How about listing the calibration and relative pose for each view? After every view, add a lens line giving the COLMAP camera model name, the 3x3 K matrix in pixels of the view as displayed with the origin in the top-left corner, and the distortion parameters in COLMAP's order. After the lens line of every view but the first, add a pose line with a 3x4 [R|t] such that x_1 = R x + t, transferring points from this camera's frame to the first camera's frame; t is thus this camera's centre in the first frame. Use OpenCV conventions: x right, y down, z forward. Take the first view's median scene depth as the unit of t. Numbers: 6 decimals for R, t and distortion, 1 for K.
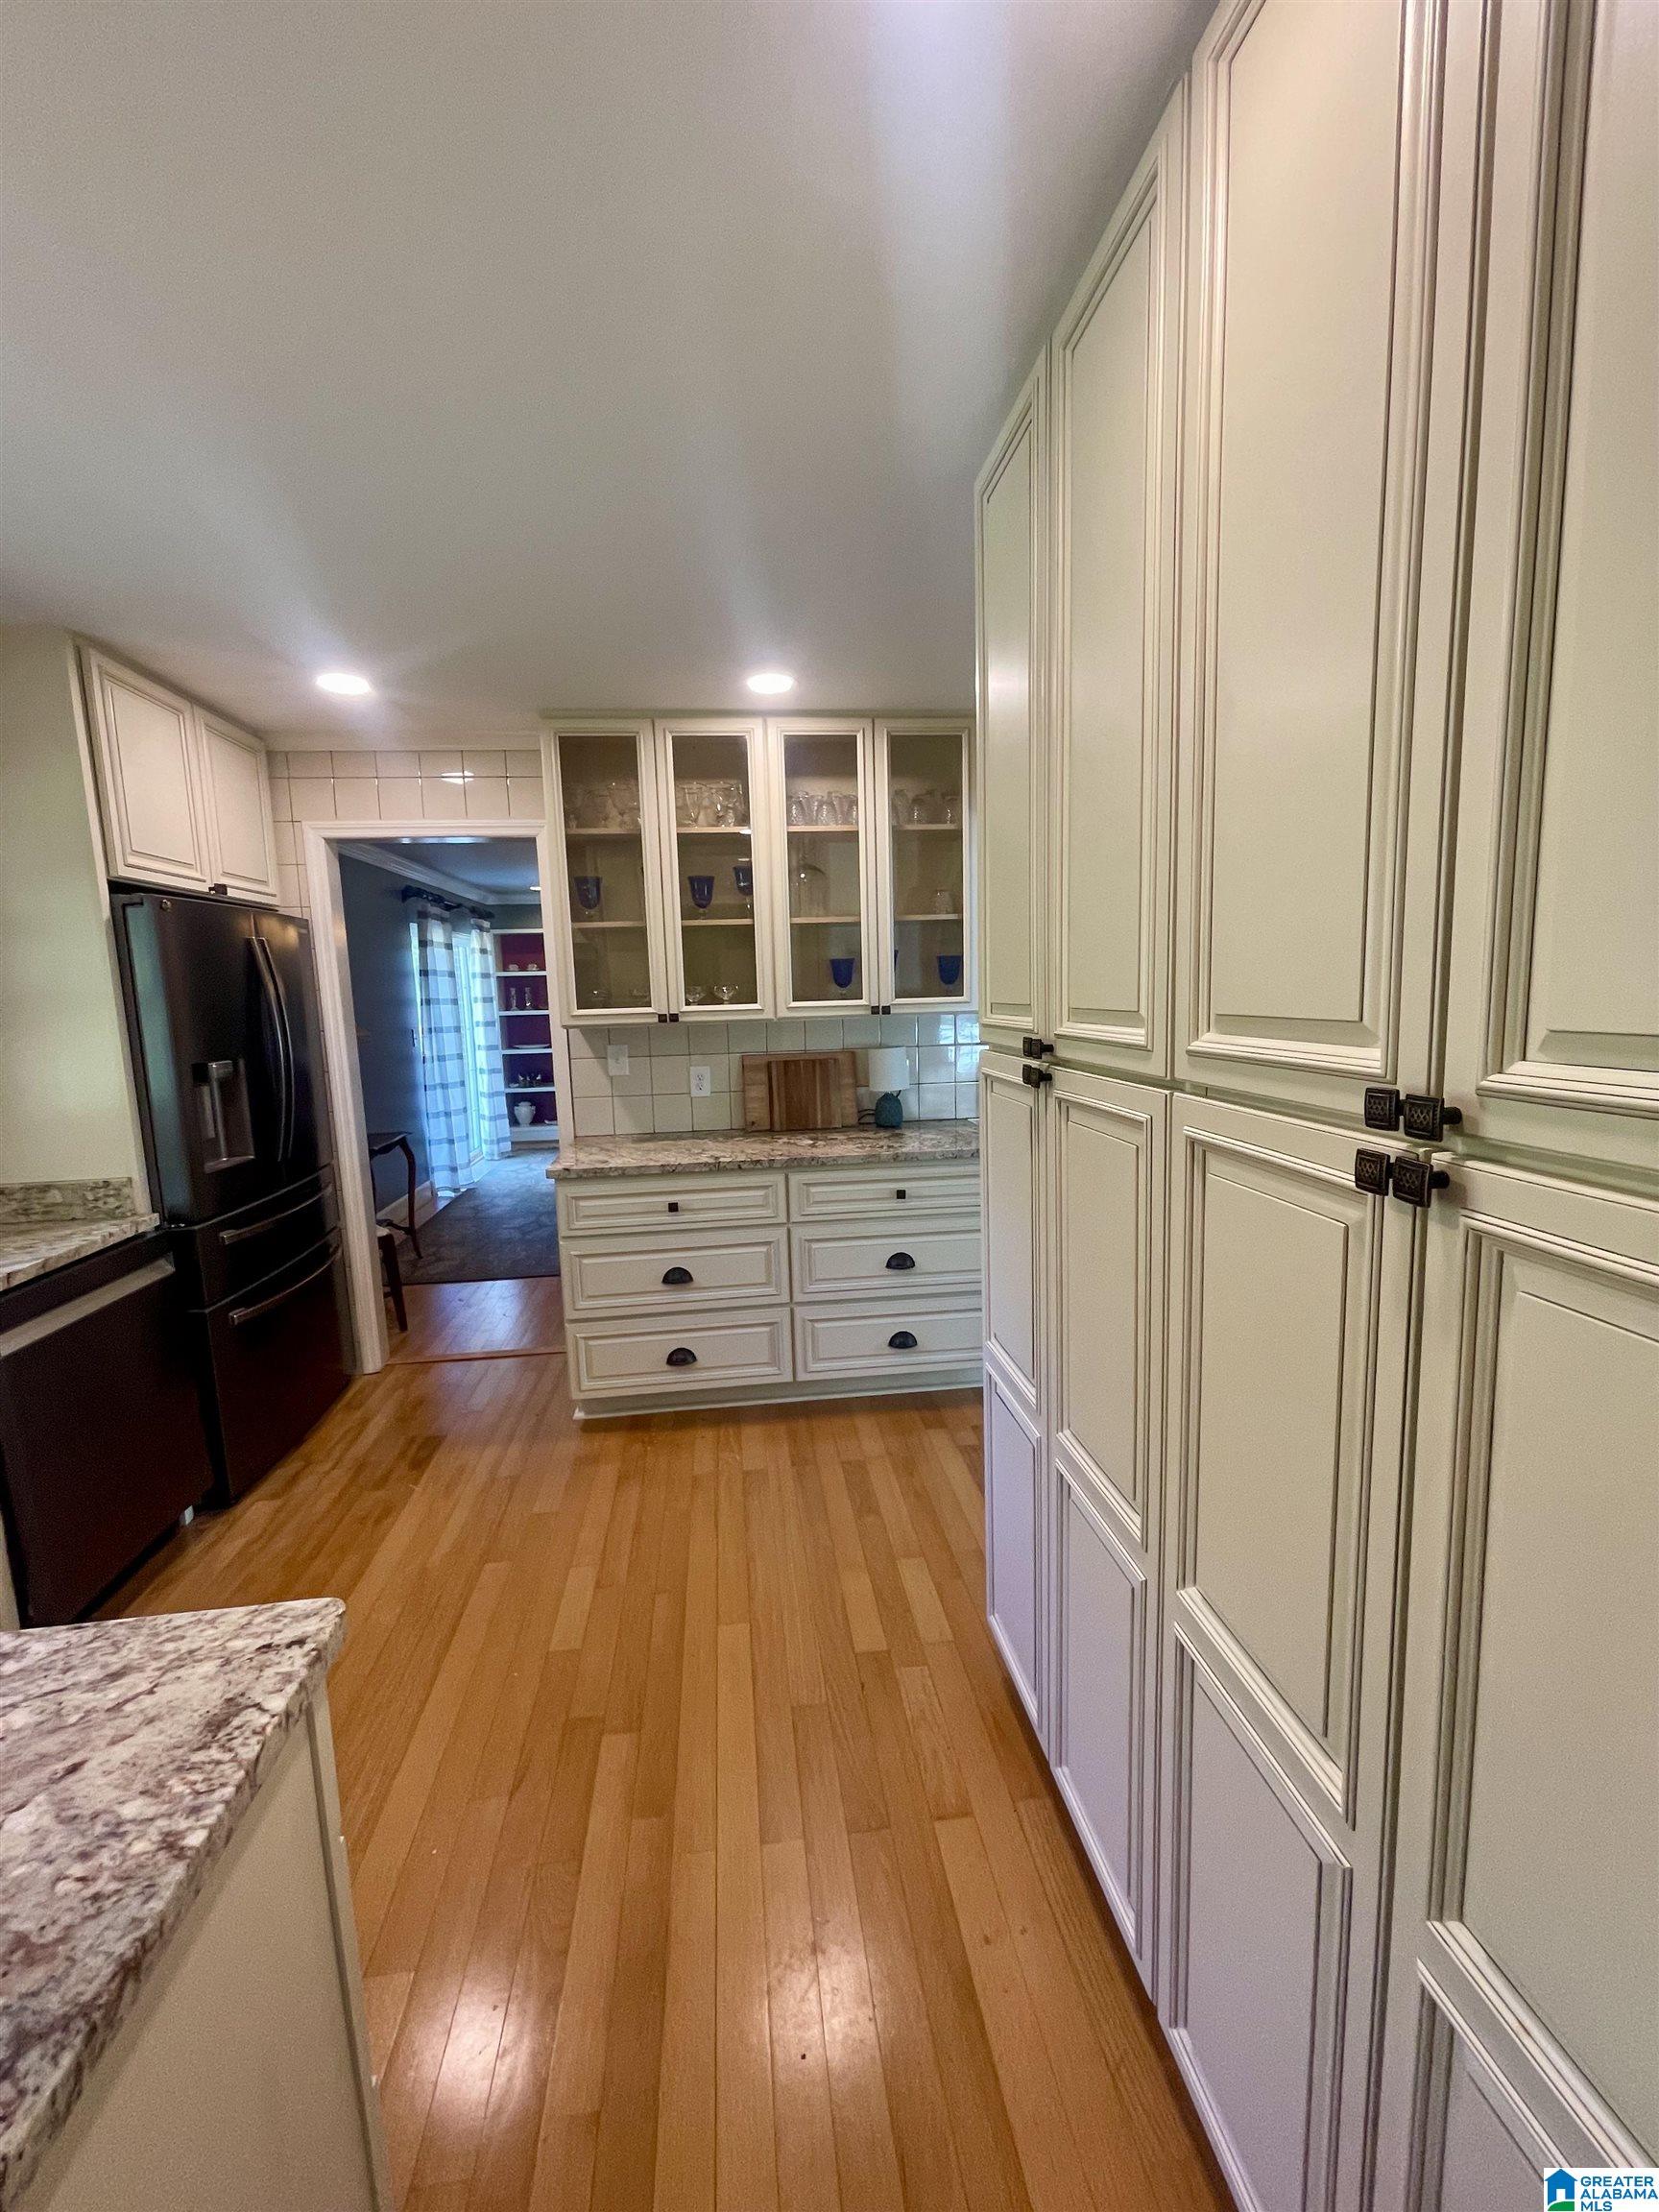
lens RADIAL K [[884.1, 0, 835.8], [0, 884.1, 1099.8], [0, 0, 1]] dist [-0.008857, -0.000524]
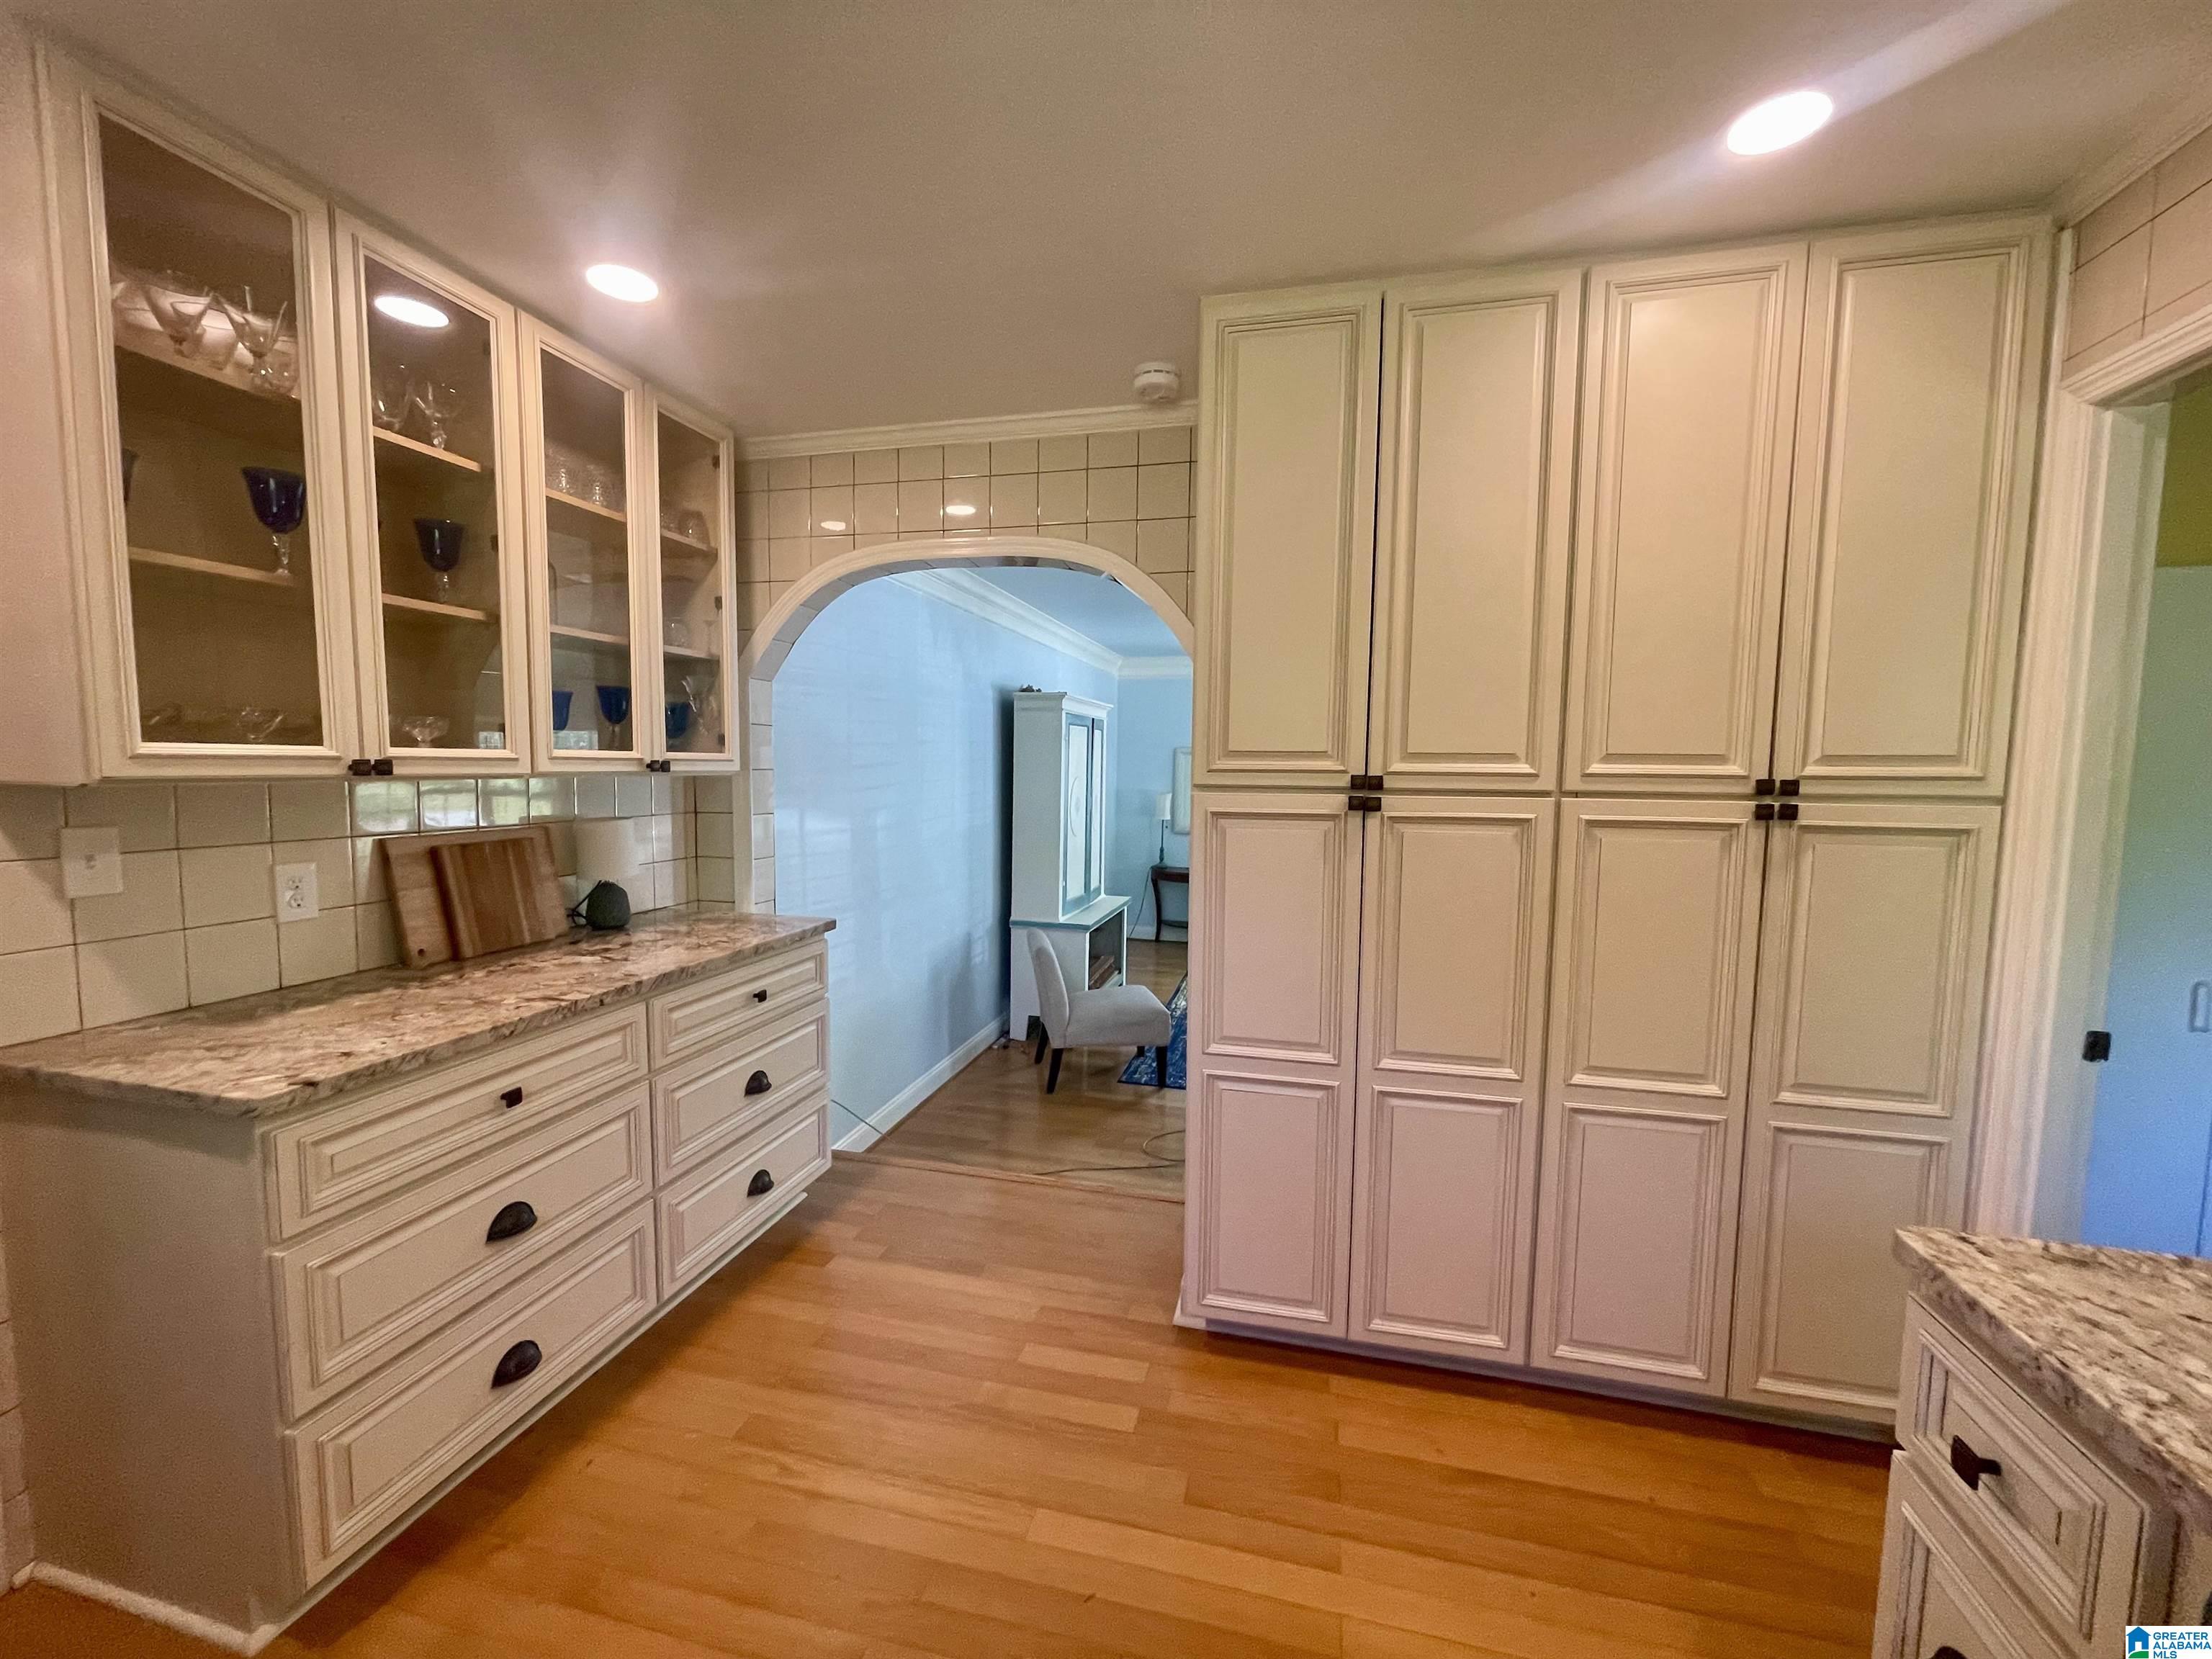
lens RADIAL K [[884.1, 0, 1106.5], [0, 884.1, 832.8], [0, 0, 1]] dist [-0.008857, -0.000524]
pose [[0.365533, -0.039787, 0.929948, -0.549280], [0.097198, 0.995255, 0.004375, -0.012615], [-0.925709, 0.088790, 0.367666, 0.413006]]
